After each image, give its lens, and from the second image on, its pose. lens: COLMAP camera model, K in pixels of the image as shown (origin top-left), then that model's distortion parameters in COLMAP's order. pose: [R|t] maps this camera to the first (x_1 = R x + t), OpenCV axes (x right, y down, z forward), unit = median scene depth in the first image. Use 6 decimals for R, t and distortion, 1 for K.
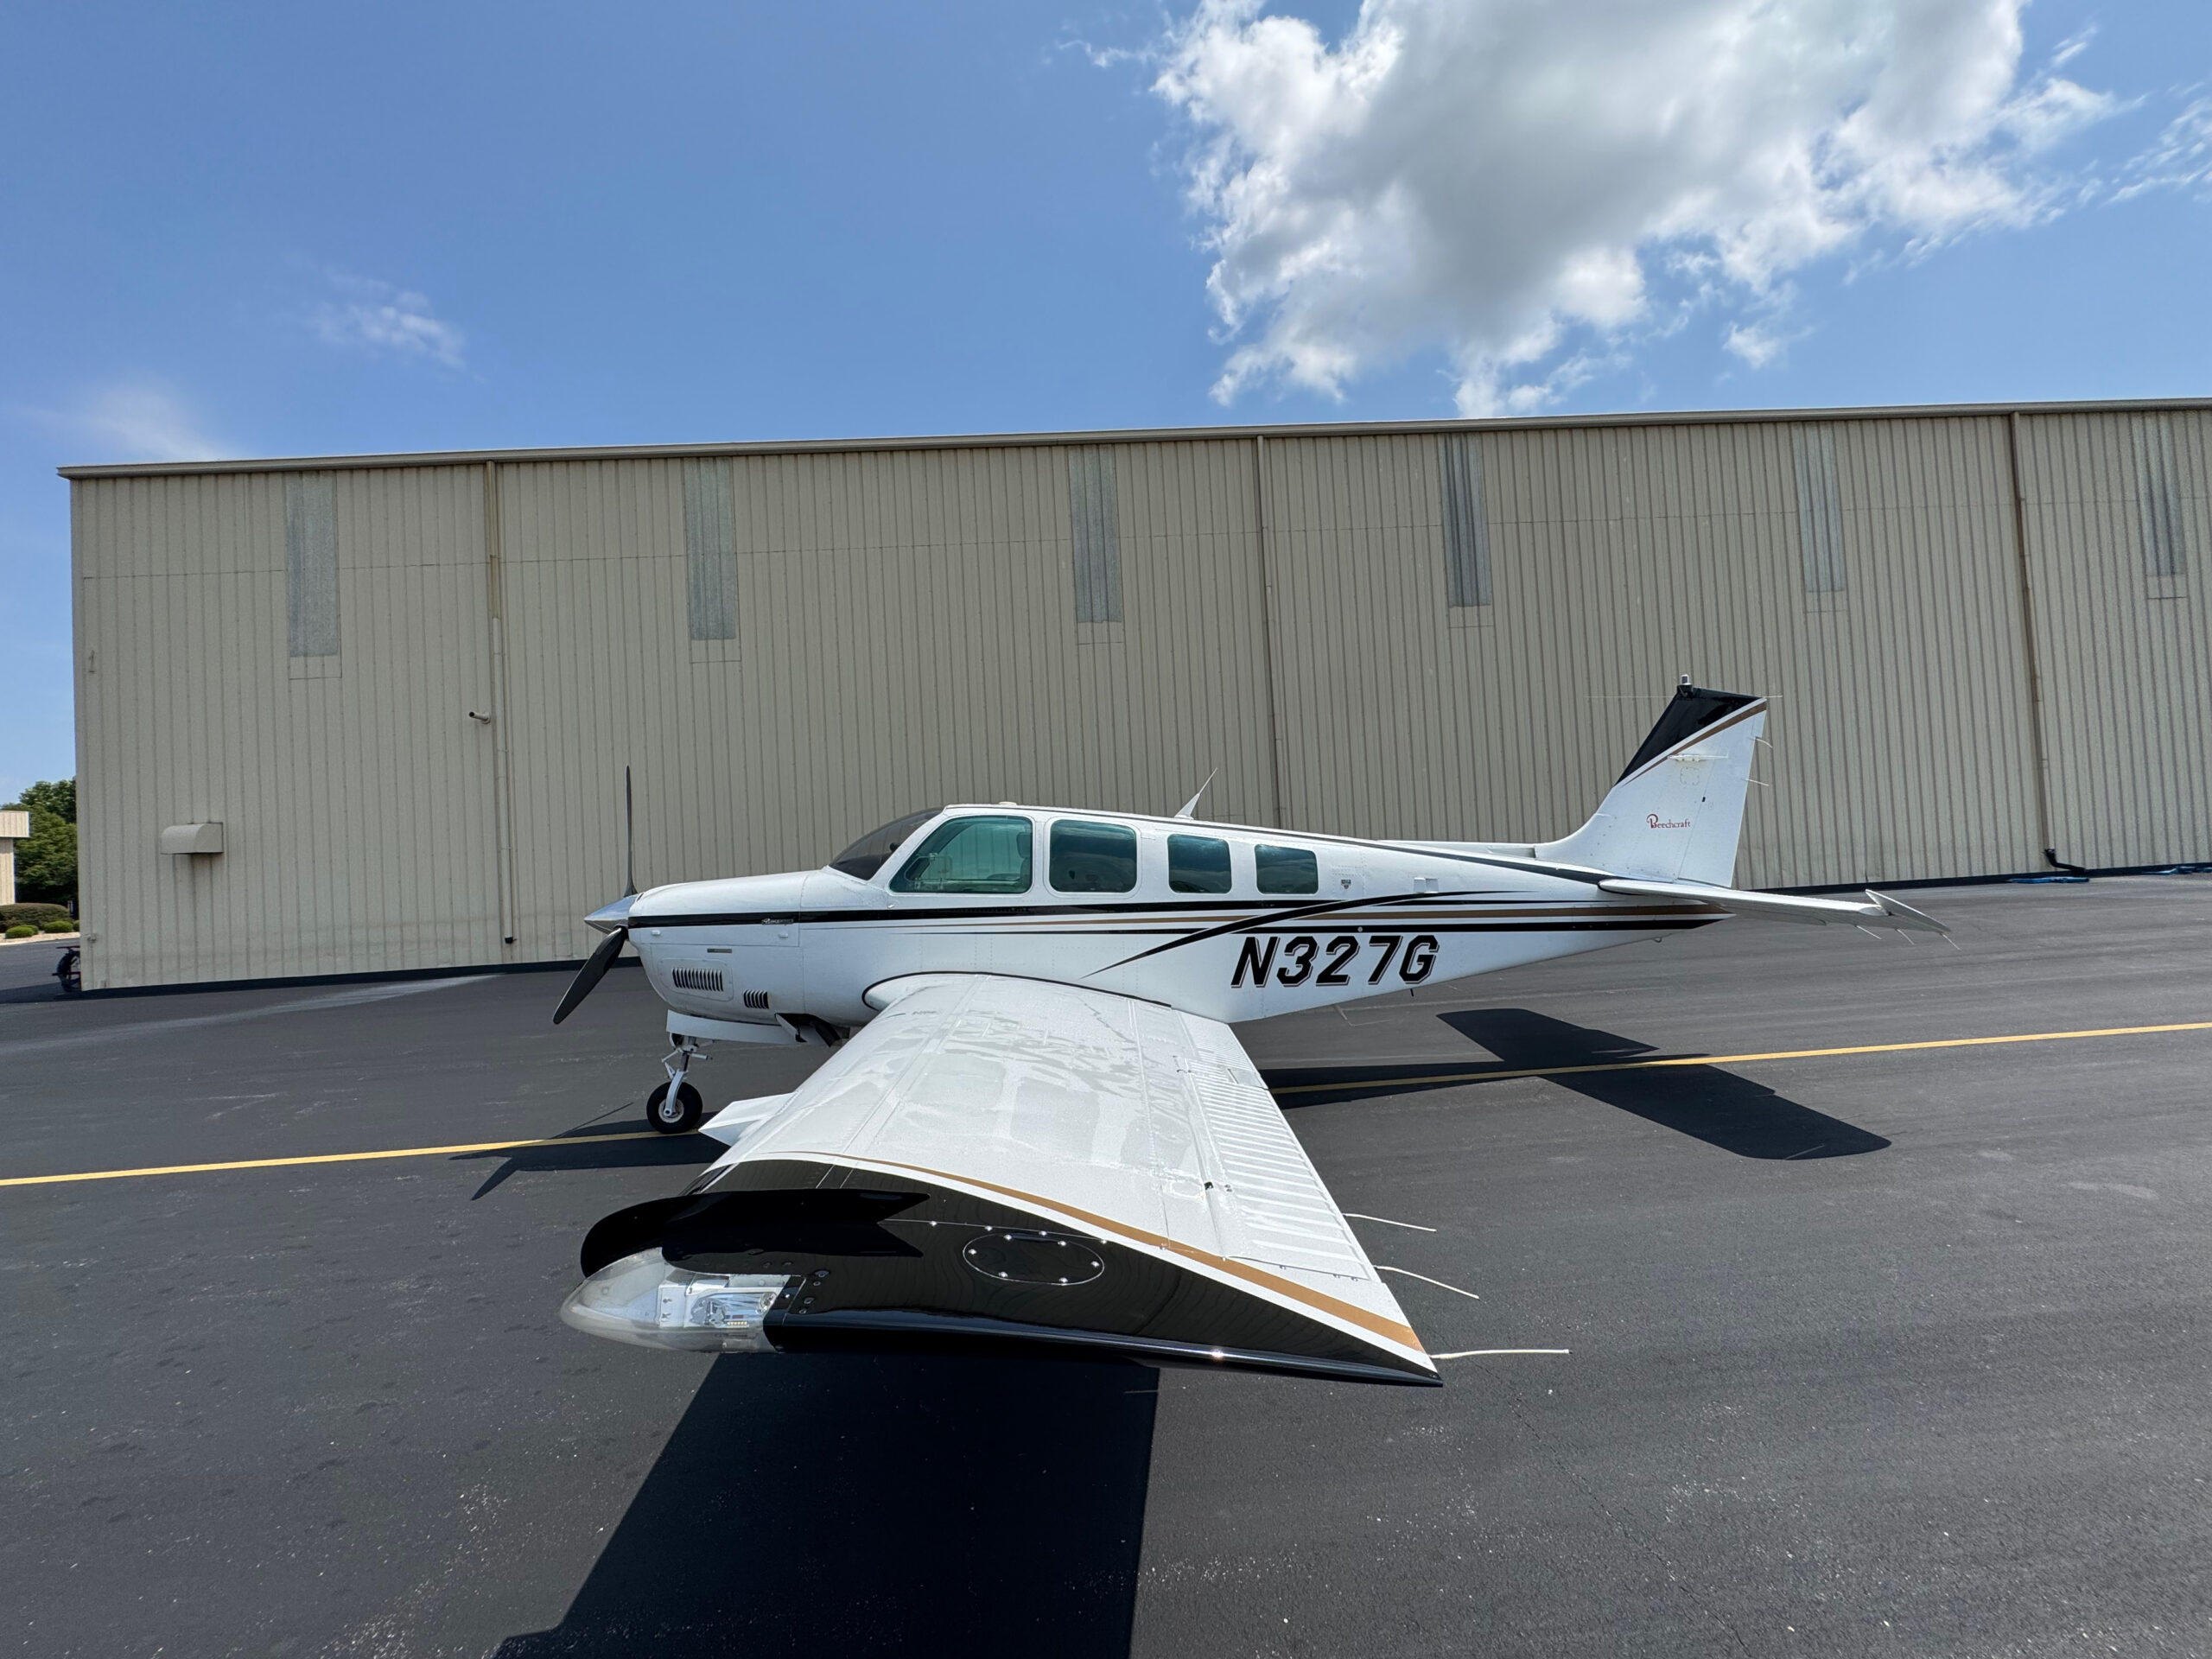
lens RADIAL K [[891.1, 0, 1107.8], [0, 891.1, 829.8], [0, 0, 1]] dist [-0.004126, -0.000130]
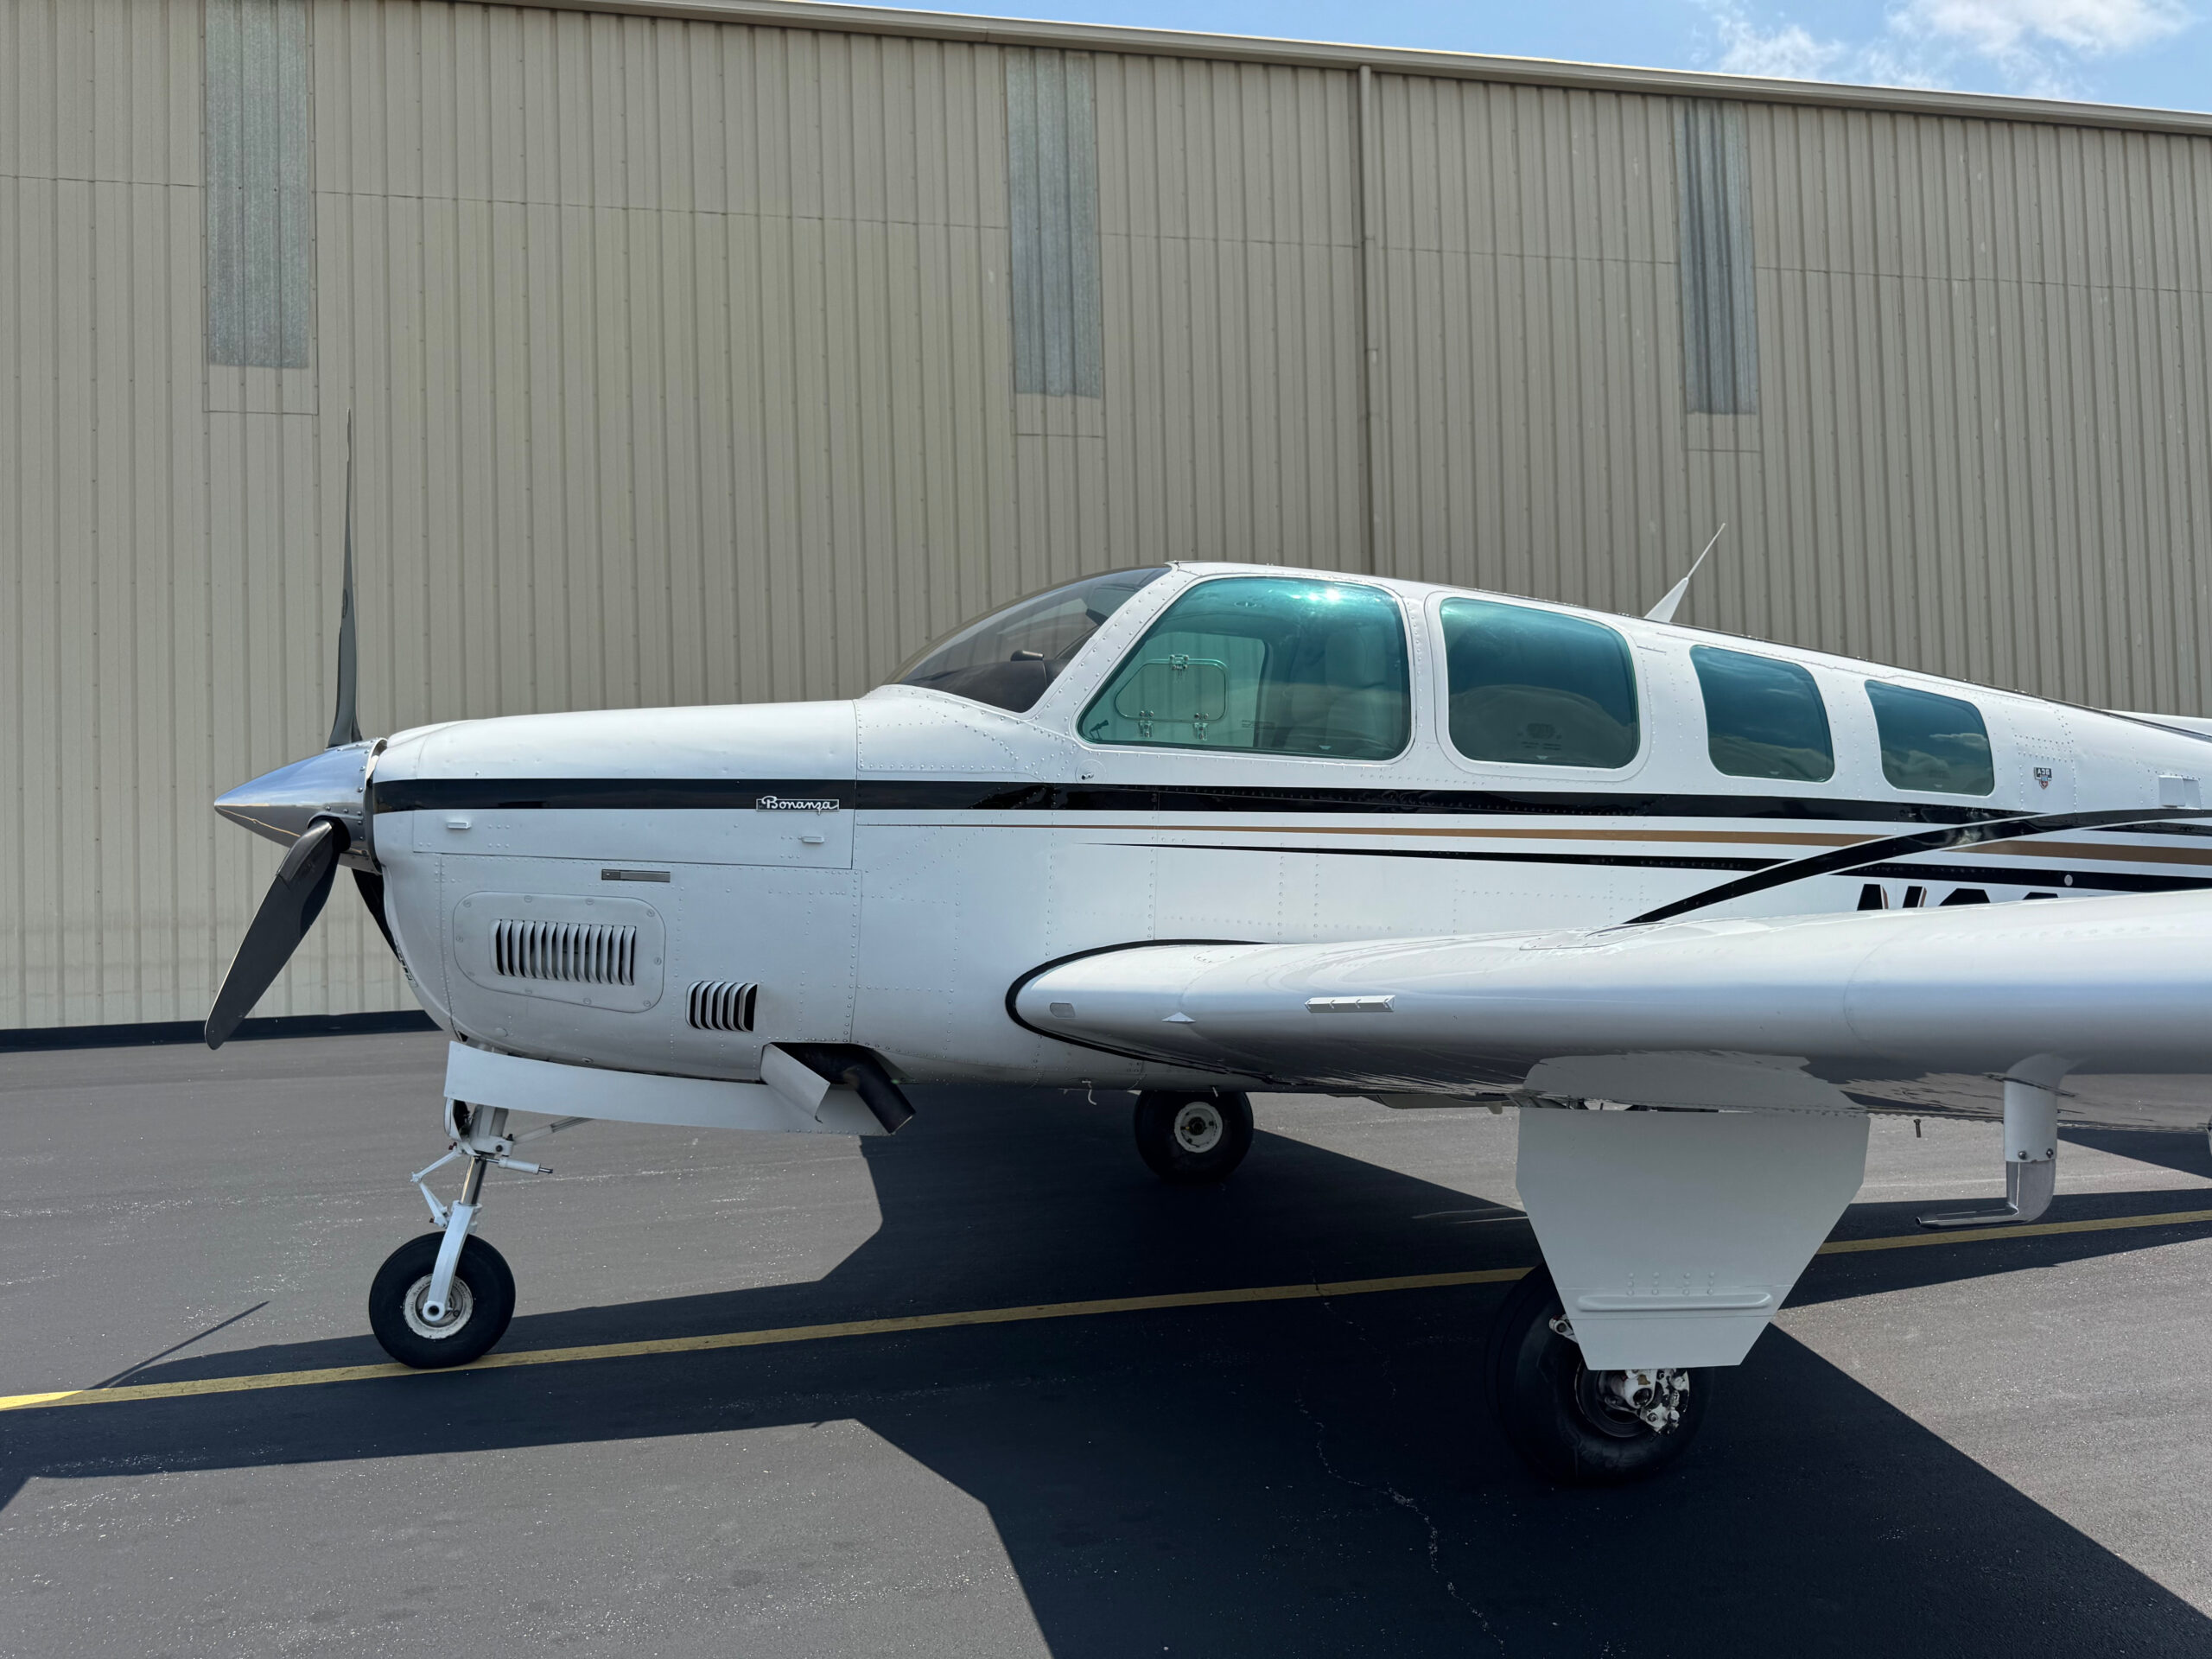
lens RADIAL K [[1554.7, 0, 1114.4], [0, 1554.7, 842.7], [0, 0, 1]] dist [0.088202, -0.130702]
pose [[0.988533, 0.029702, 0.148052, -0.309631], [-0.028104, 0.999522, -0.012874, 0.115968], [-0.148364, 0.008565, 0.988896, 0.281513]]
